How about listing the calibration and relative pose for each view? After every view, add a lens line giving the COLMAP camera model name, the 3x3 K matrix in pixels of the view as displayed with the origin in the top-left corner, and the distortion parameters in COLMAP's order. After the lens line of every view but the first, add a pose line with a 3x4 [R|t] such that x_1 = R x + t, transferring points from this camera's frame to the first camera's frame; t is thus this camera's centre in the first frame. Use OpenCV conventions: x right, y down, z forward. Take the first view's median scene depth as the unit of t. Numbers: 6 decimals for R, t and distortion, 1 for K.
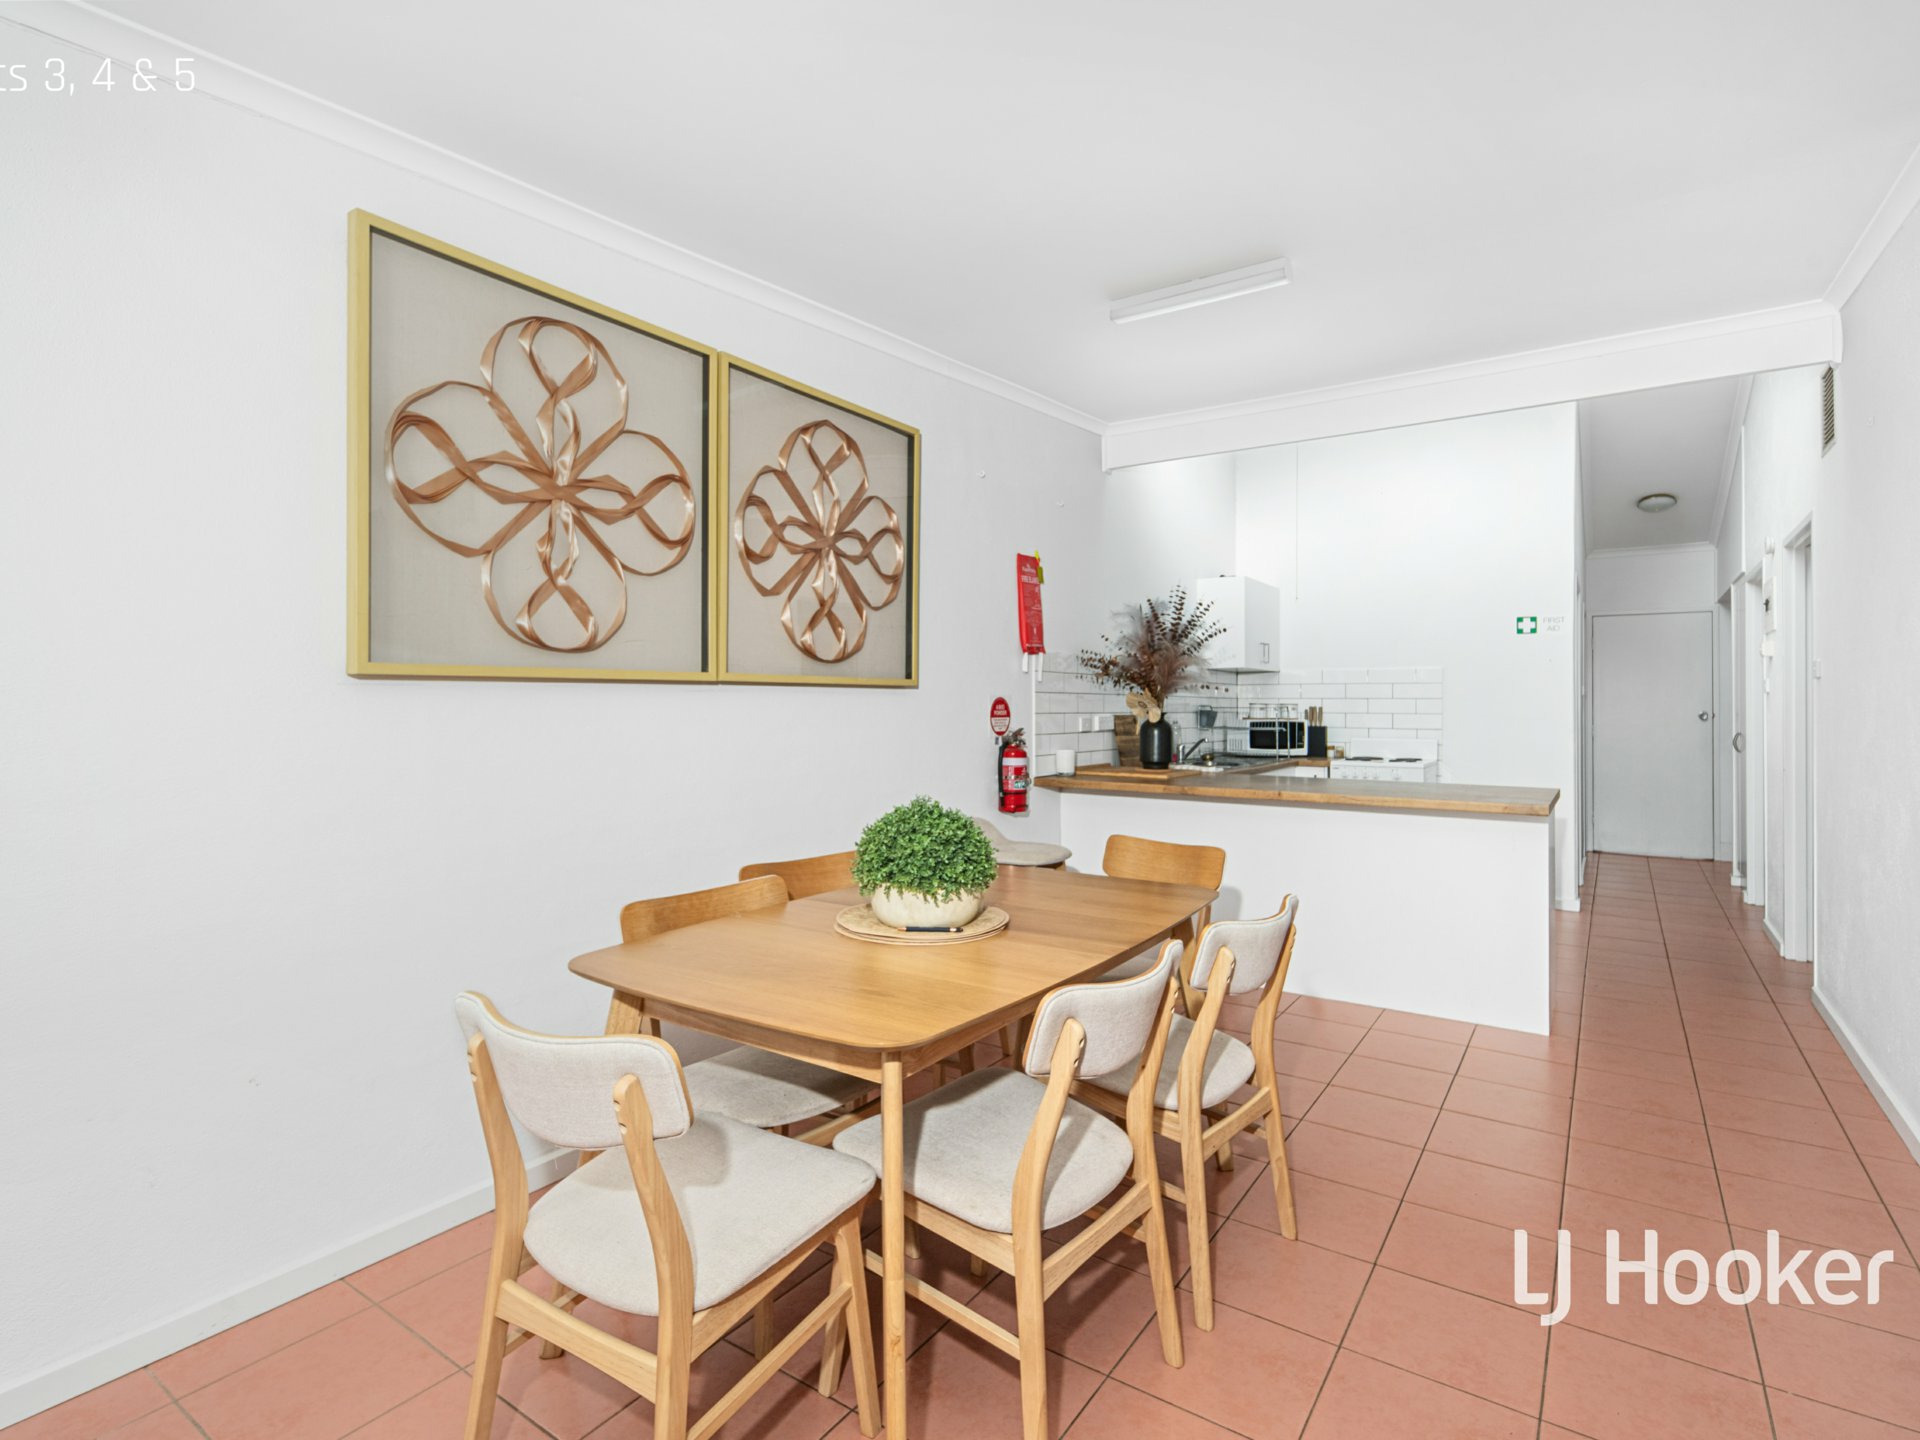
lens RADIAL K [[959.9, 0, 960.0], [0, 959.9, 720.0], [0, 0, 1]] dist [0.001204, 0.000008]
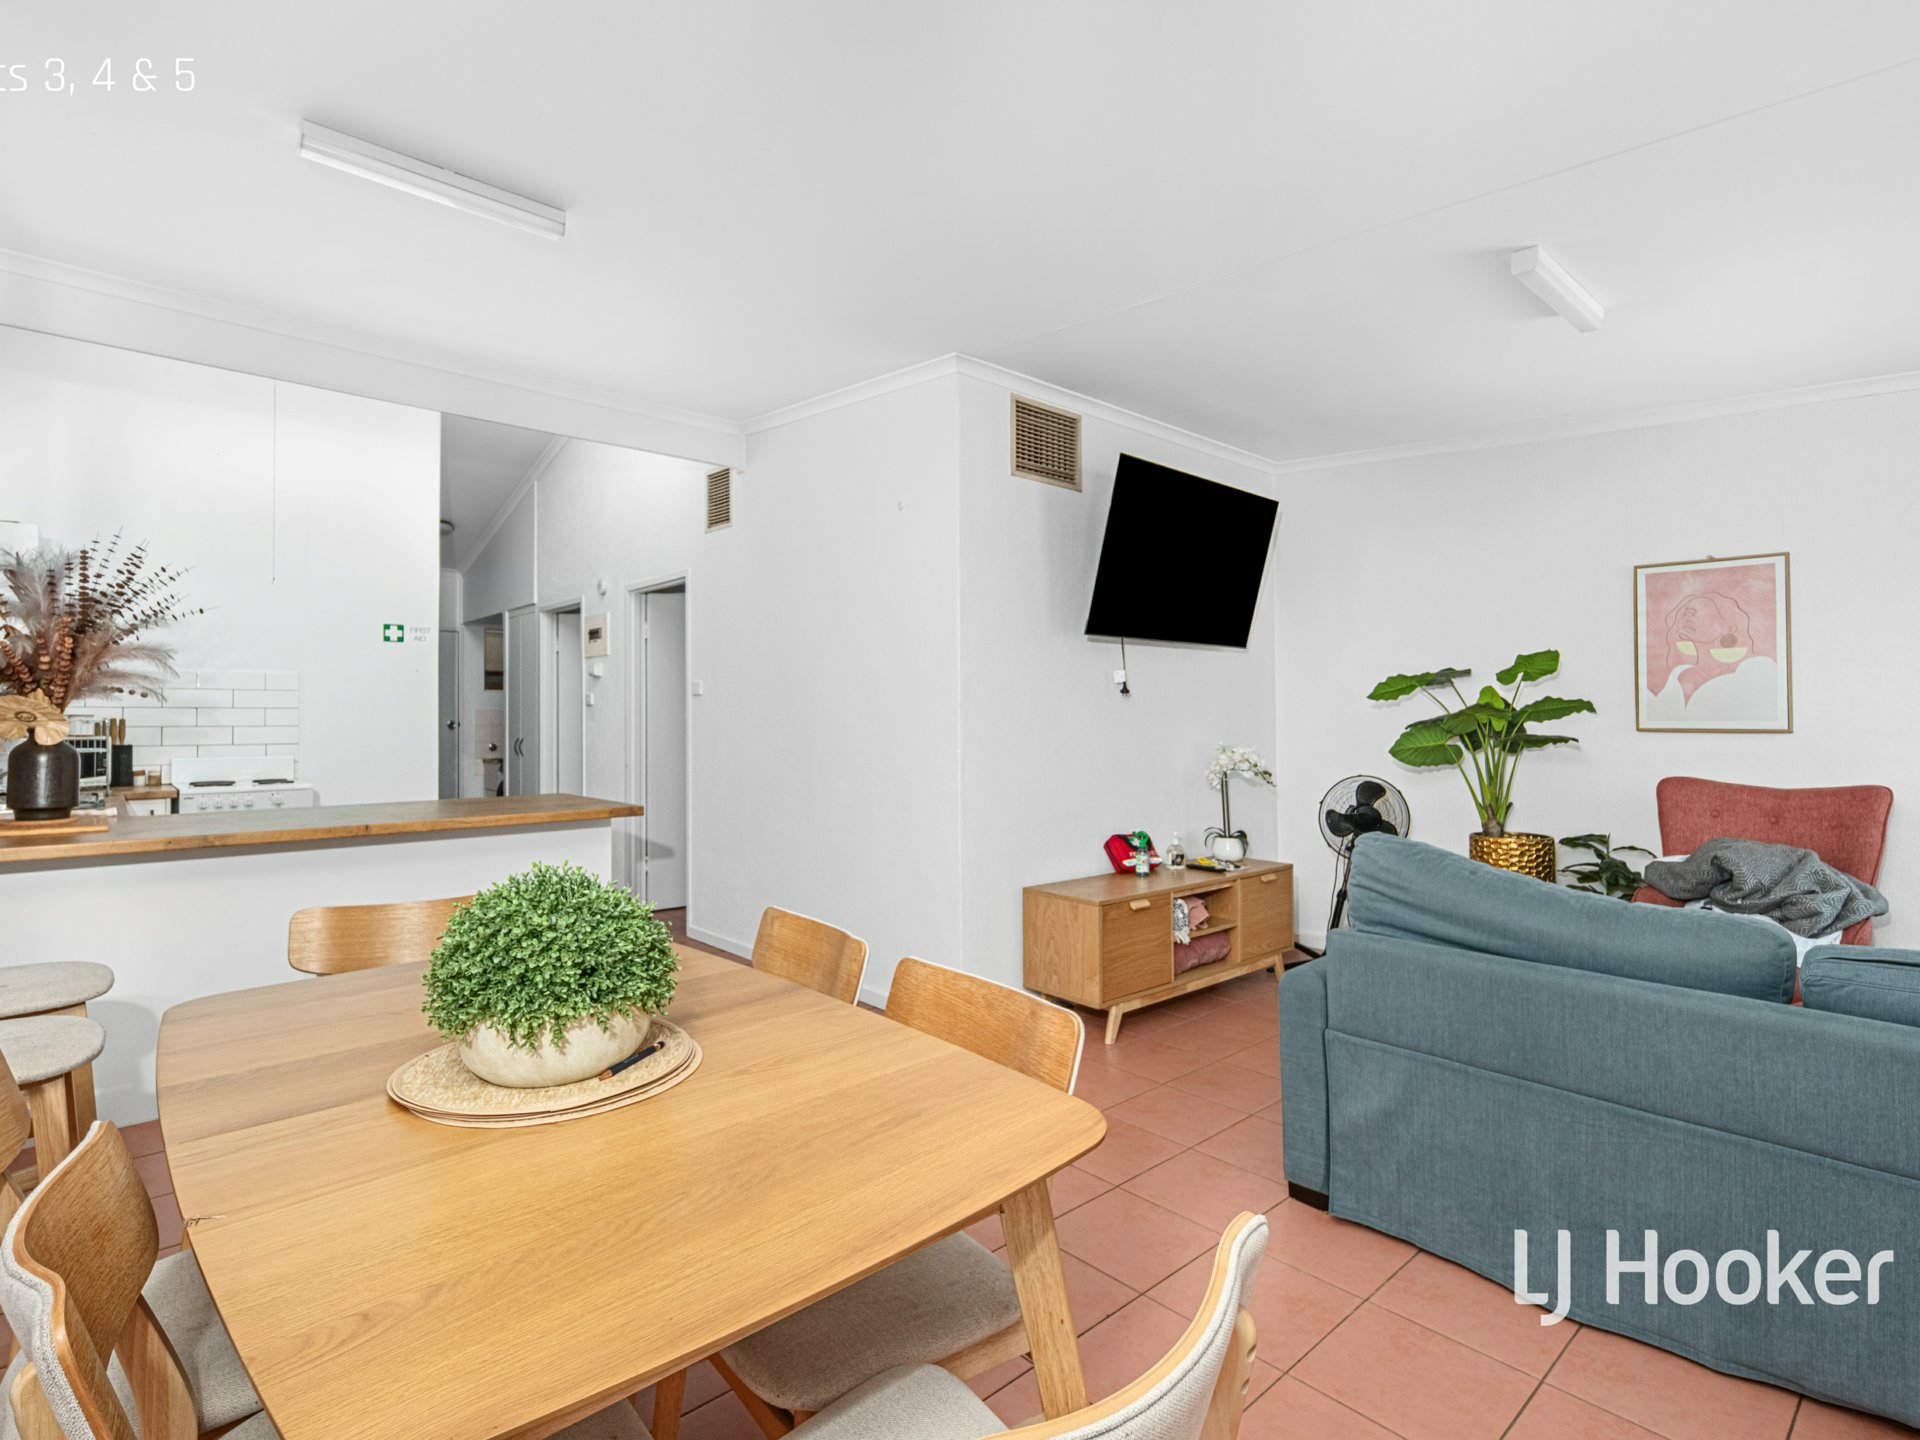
lens RADIAL K [[959.9, 0, 960.0], [0, 959.9, 720.0], [0, 0, 1]] dist [0.001204, 0.000008]
pose [[0.222123, -0.006504, 0.974997, -0.302127], [0.016654, 0.999857, 0.002875, -0.006058], [-0.974876, 0.015599, 0.222199, 0.308055]]
